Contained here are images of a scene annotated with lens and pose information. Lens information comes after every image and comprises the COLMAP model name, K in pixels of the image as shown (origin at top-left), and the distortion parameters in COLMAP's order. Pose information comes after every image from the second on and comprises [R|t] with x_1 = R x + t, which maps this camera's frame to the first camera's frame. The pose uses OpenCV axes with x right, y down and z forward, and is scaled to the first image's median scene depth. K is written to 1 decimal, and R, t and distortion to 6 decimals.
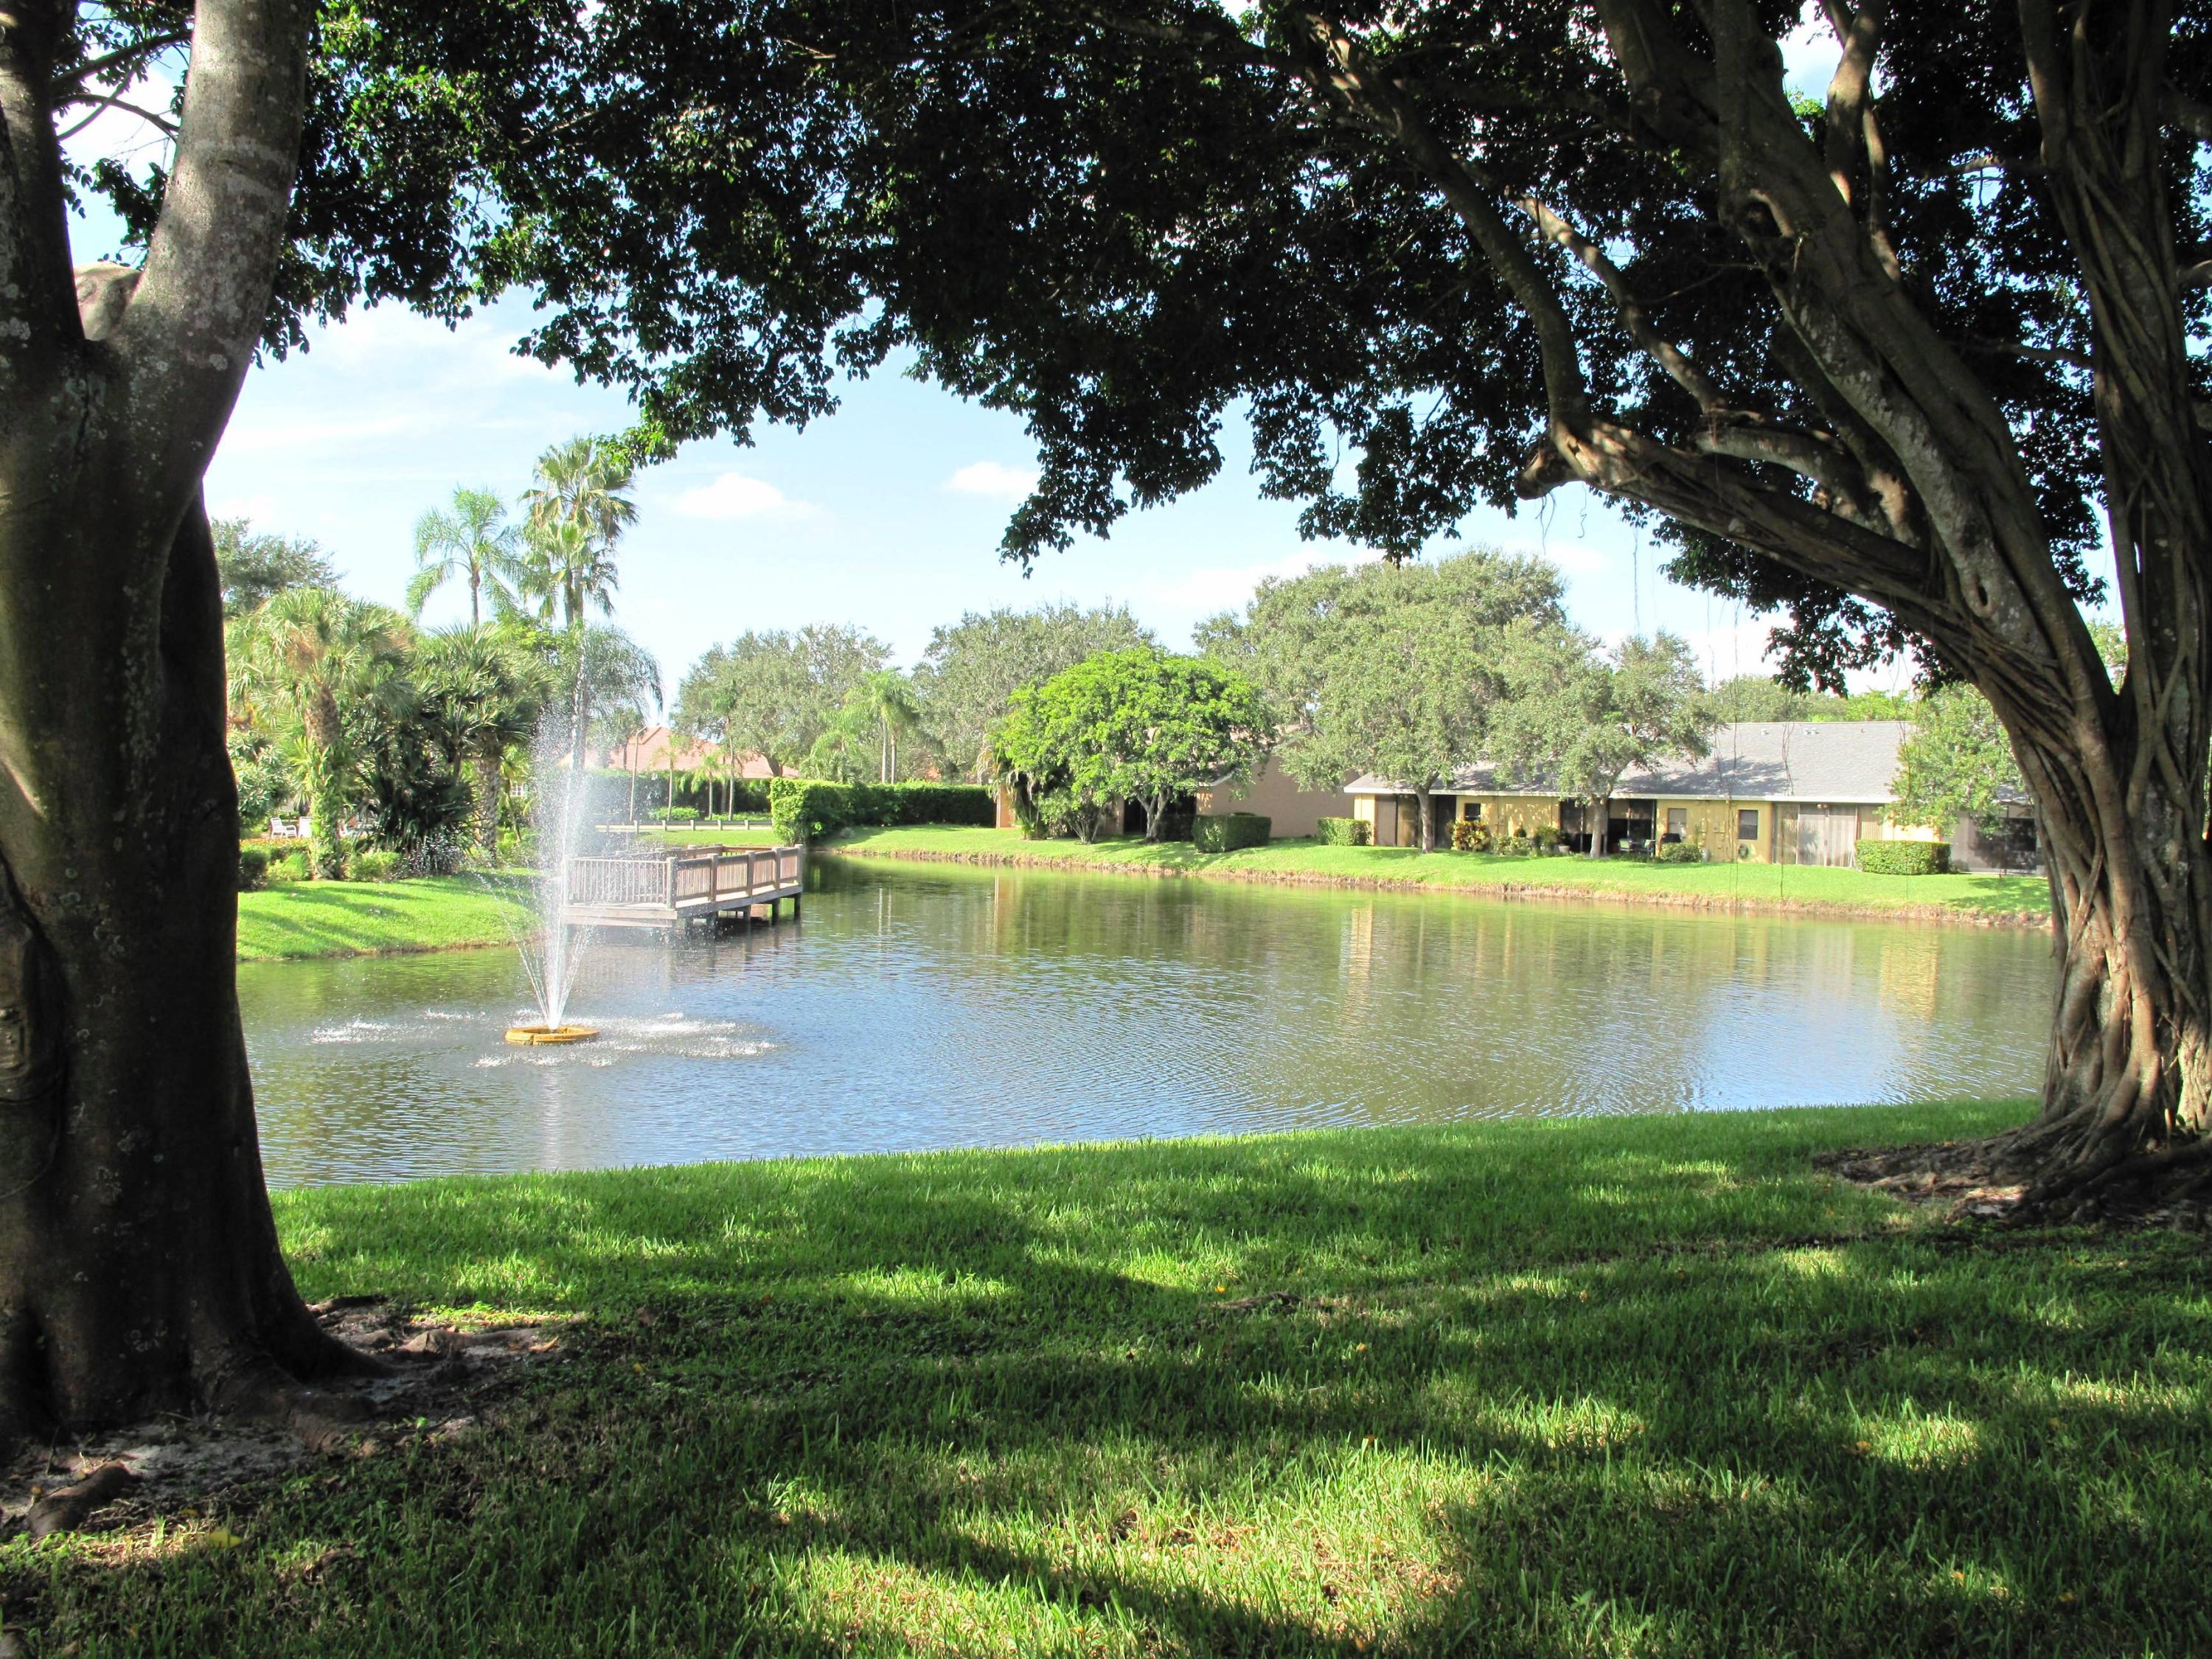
lens RADIAL K [[1855.9, 0, 1106.0], [0, 1855.9, 829.5], [0, 0, 1]] dist [-0.149595, 0.114139]
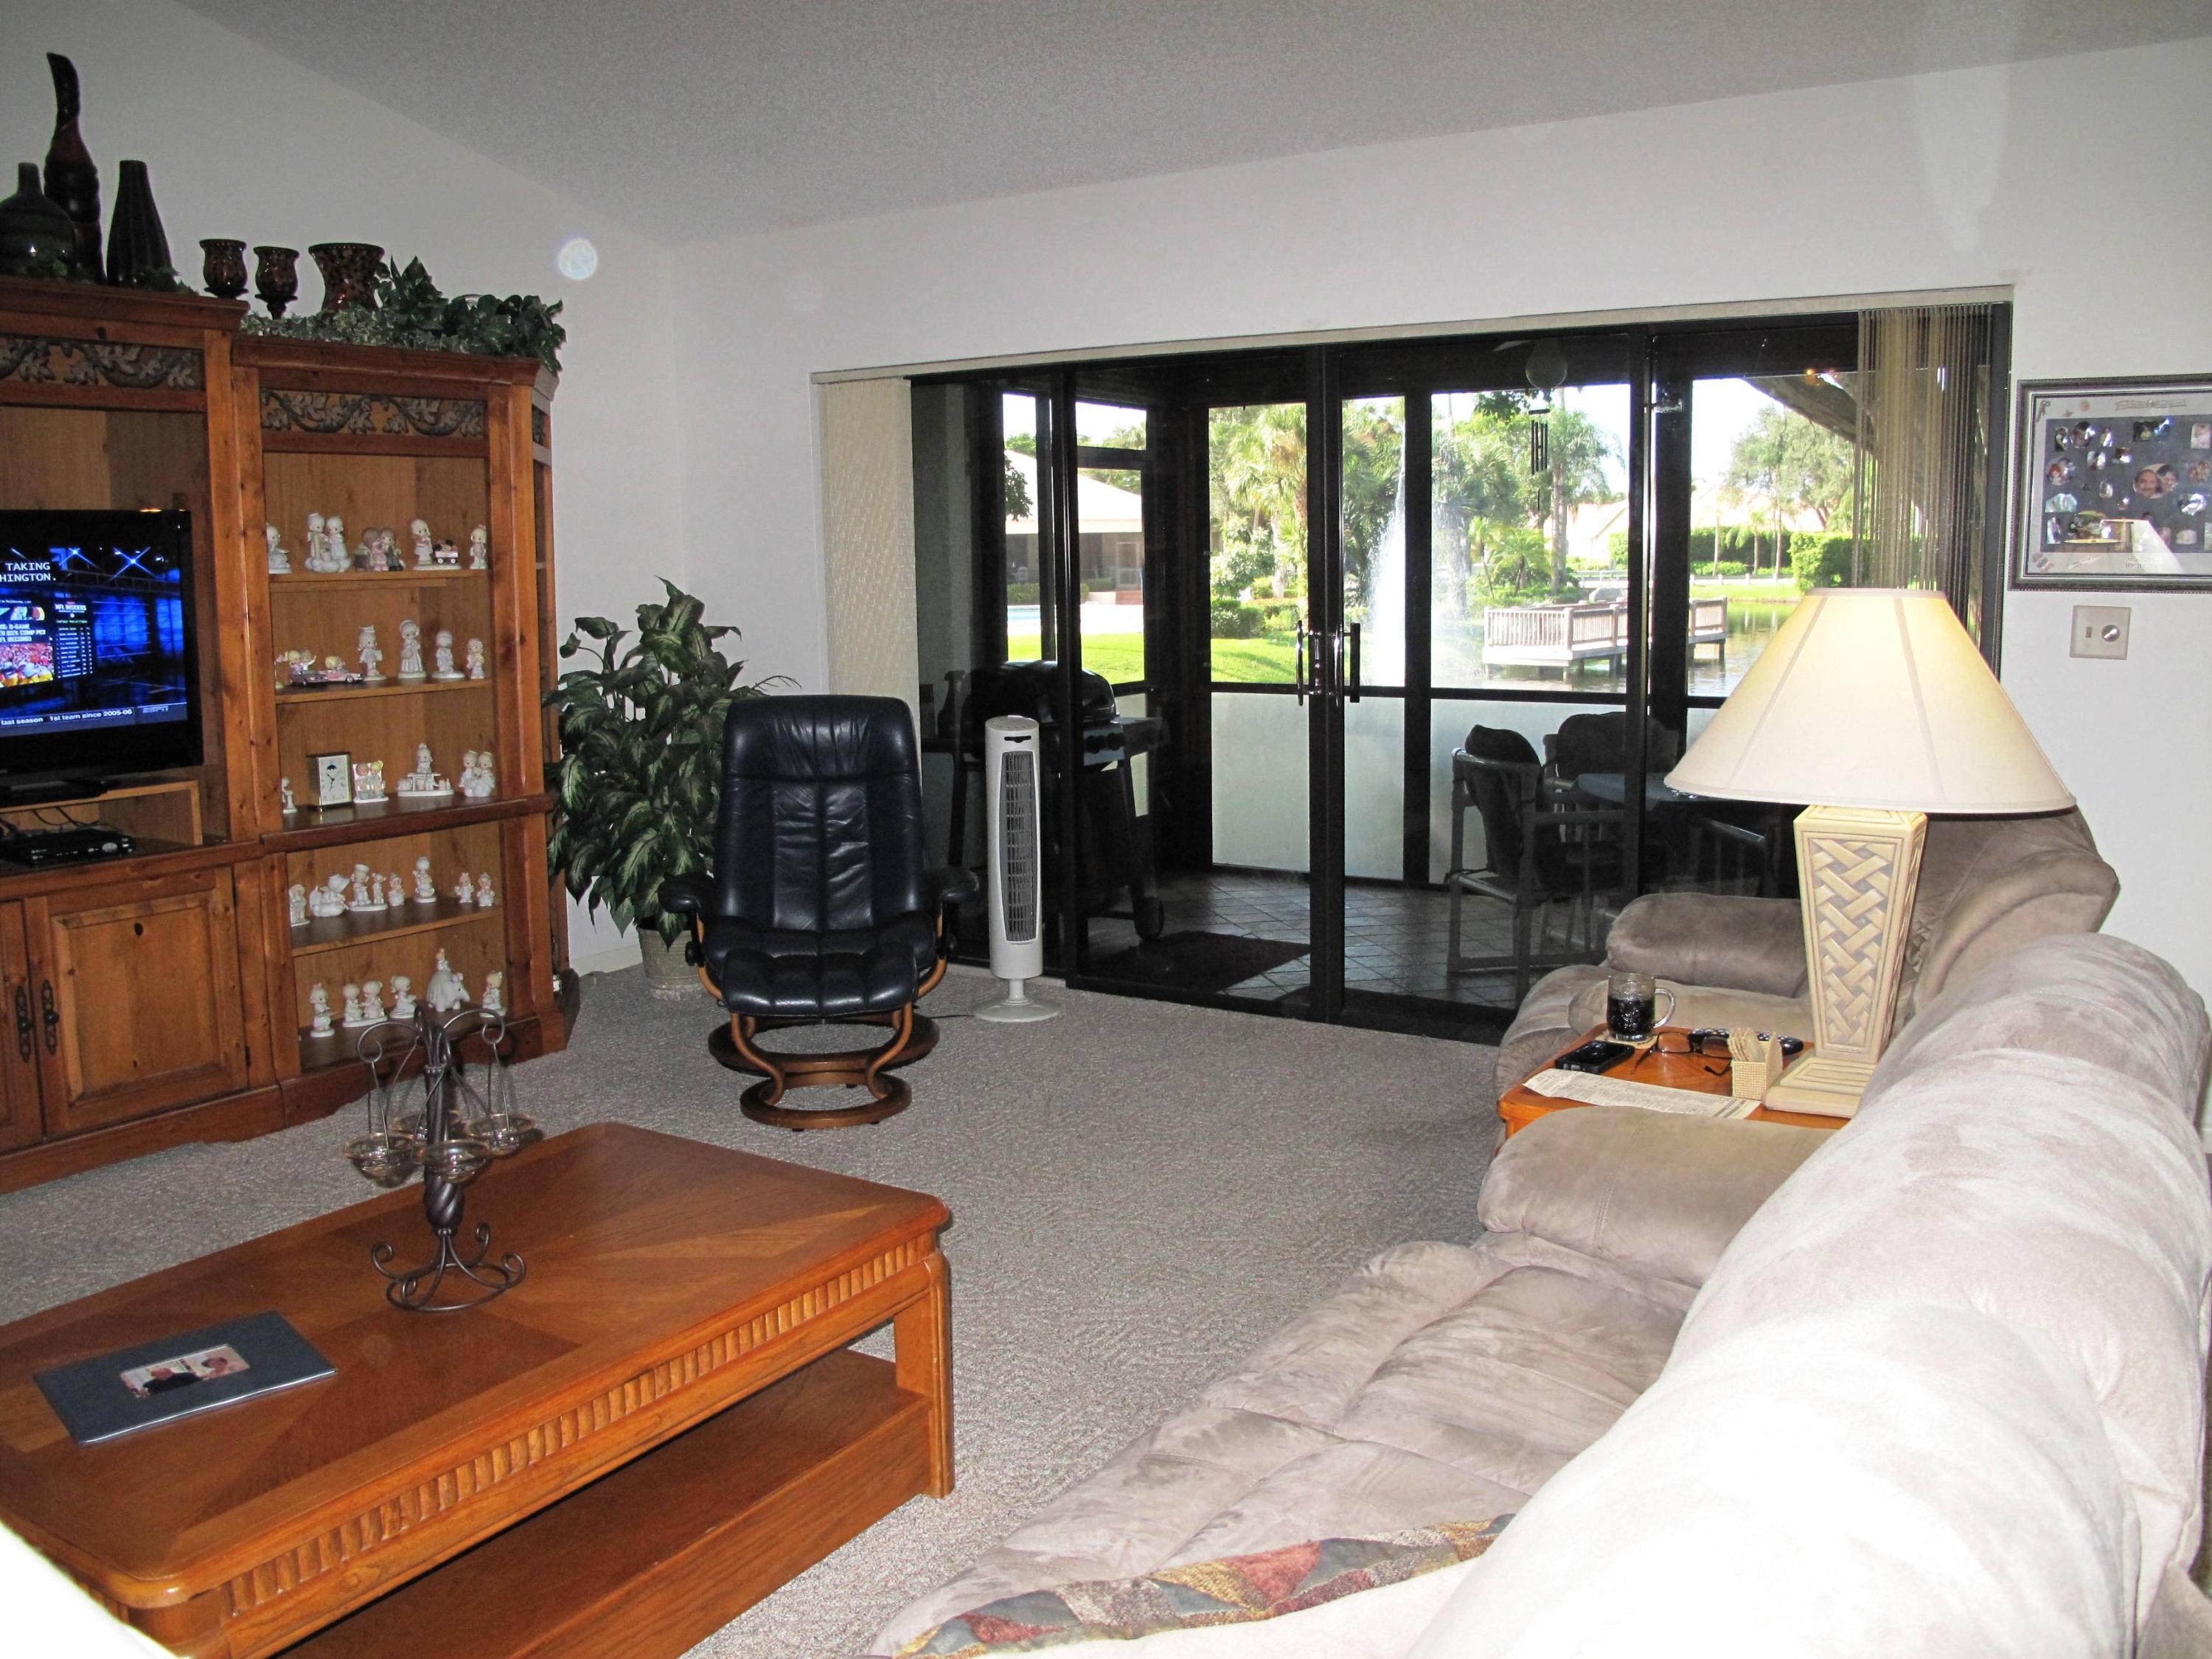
lens RADIAL K [[1855.9, 0, 1106.0], [0, 1855.9, 829.5], [0, 0, 1]] dist [-0.149595, 0.114139]
pose [[0.829353, 0.049104, -0.556563, 0.090350], [0.025229, 0.991823, 0.125102, 0.000386], [0.558155, -0.117795, 0.821332, -0.084790]]
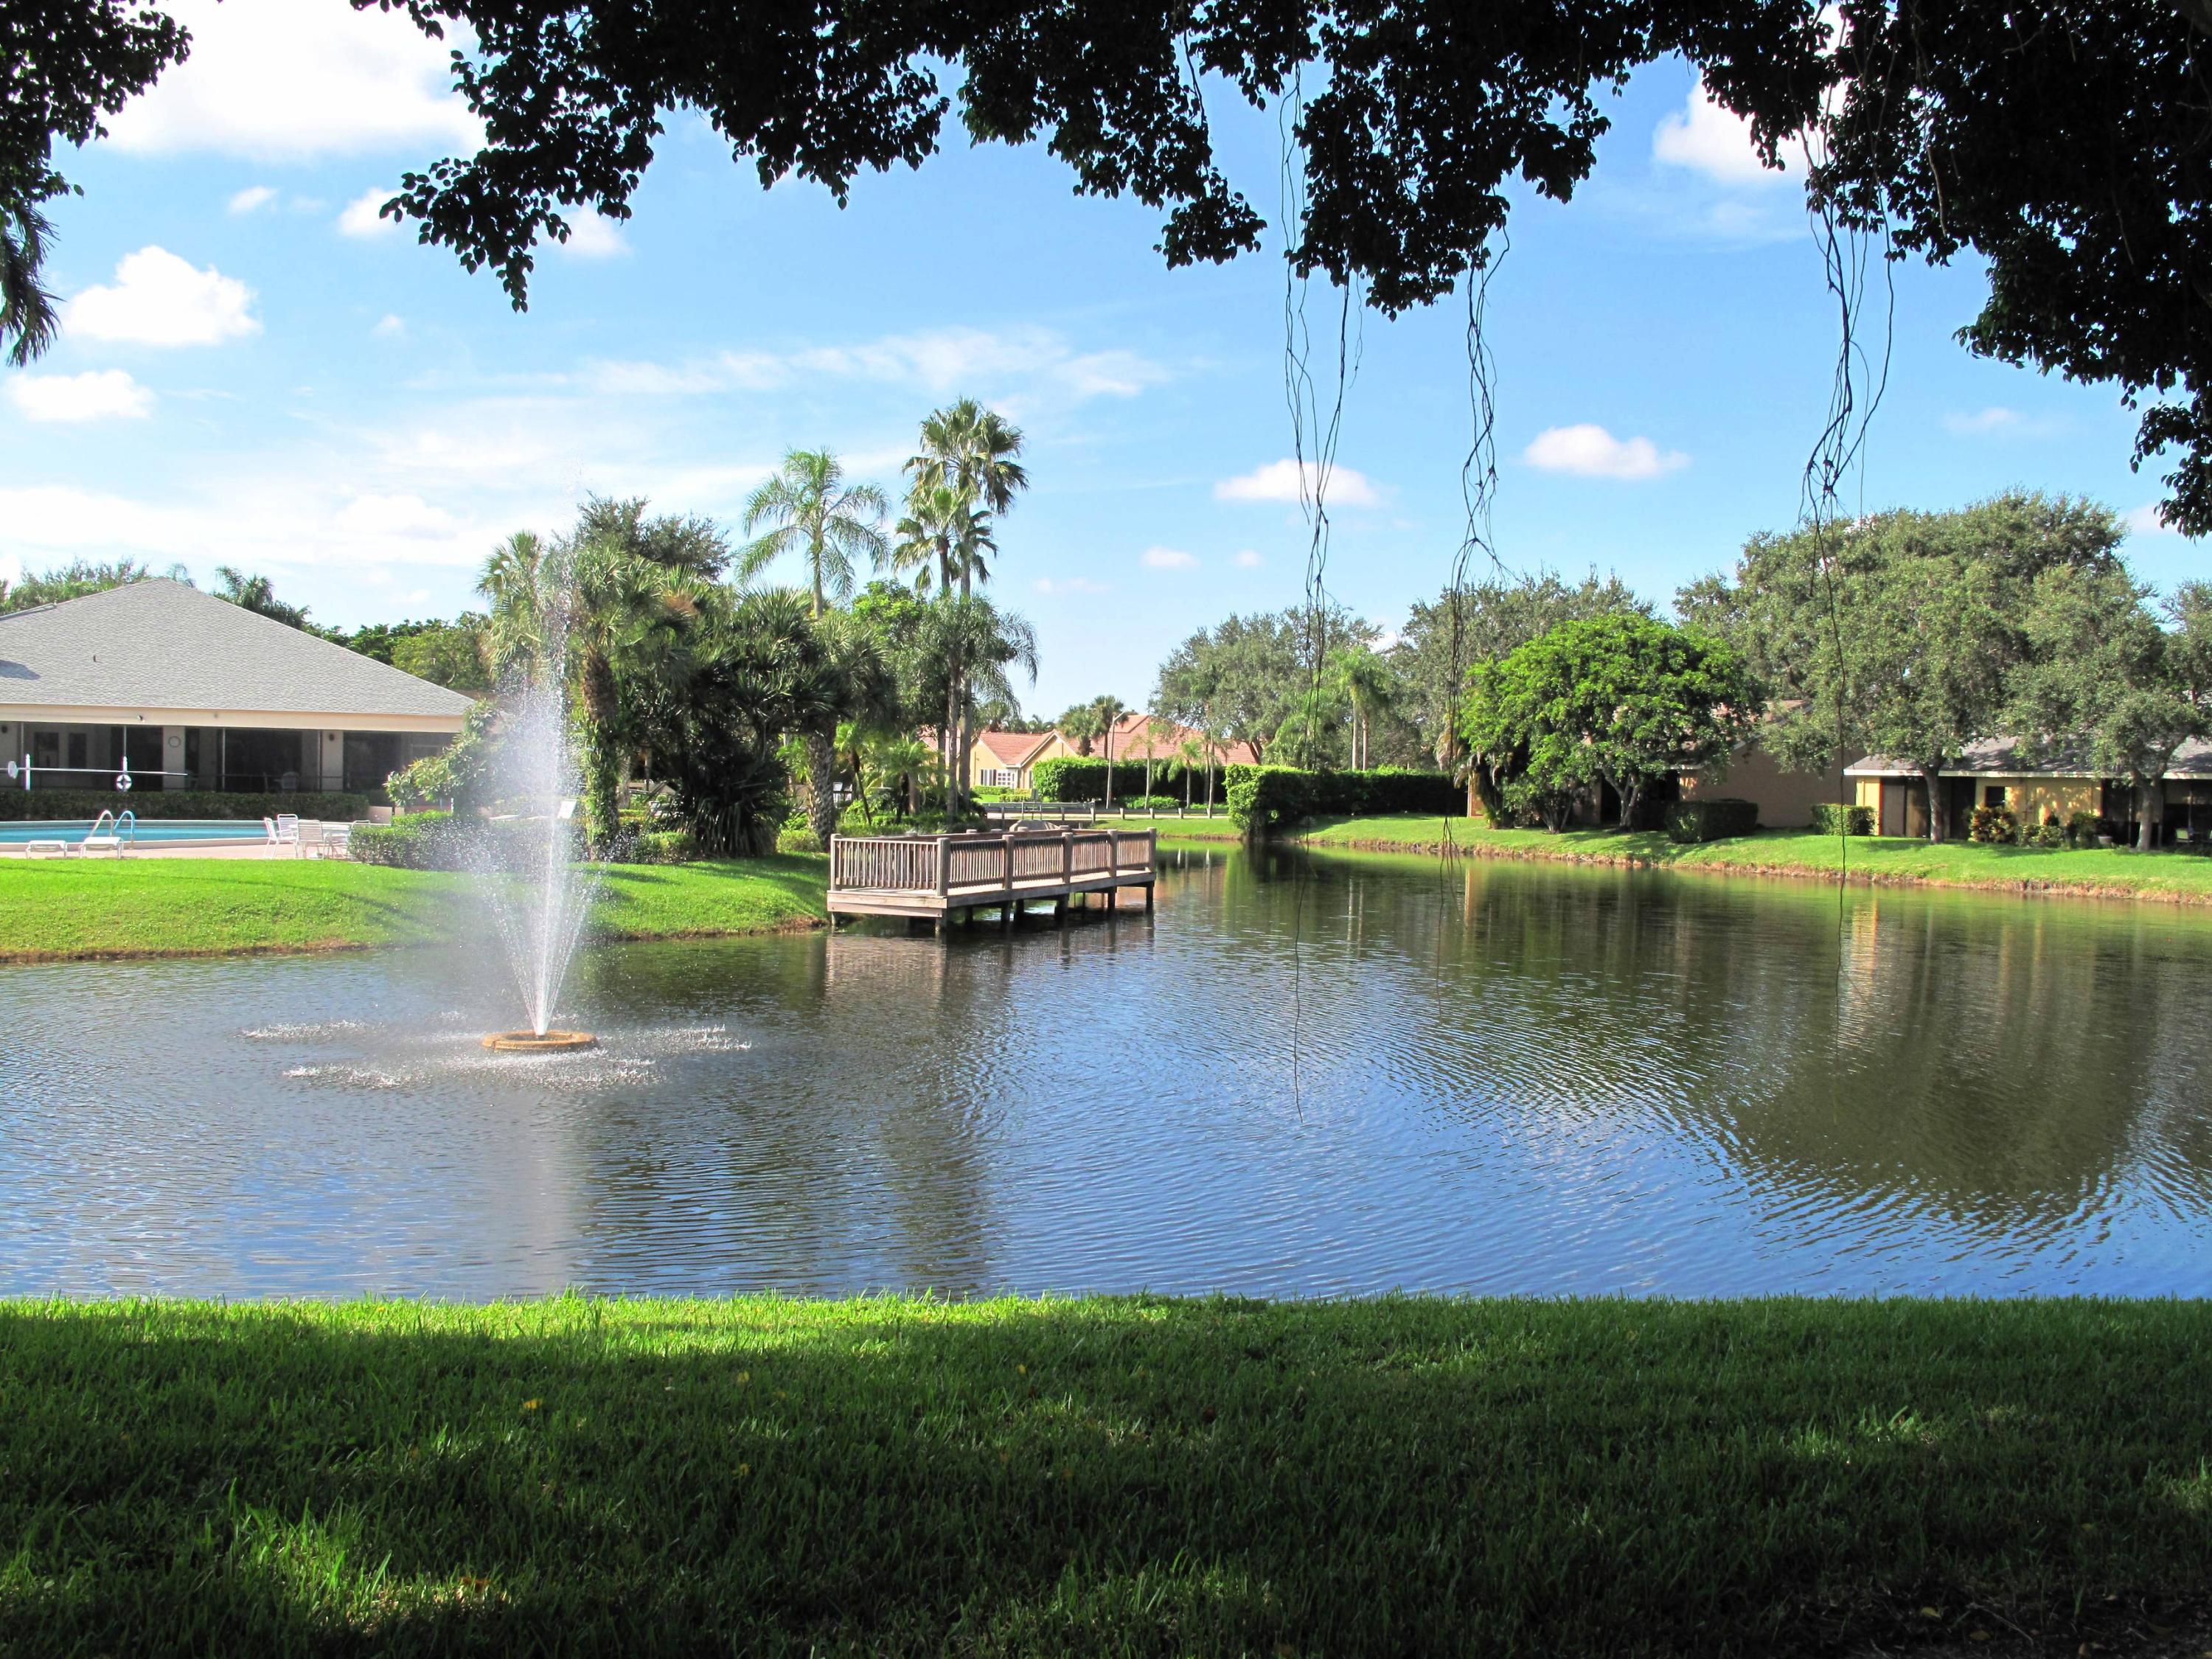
lens RADIAL K [[1855.9, 0, 1106.0], [0, 1855.9, 829.5], [0, 0, 1]] dist [-0.149595, 0.114139]
pose [[0.956528, 0.003447, -0.291621, 0.046627], [-0.002585, 0.999991, 0.003341, 0.003761], [0.291630, -0.002442, 0.956528, 0.081076]]
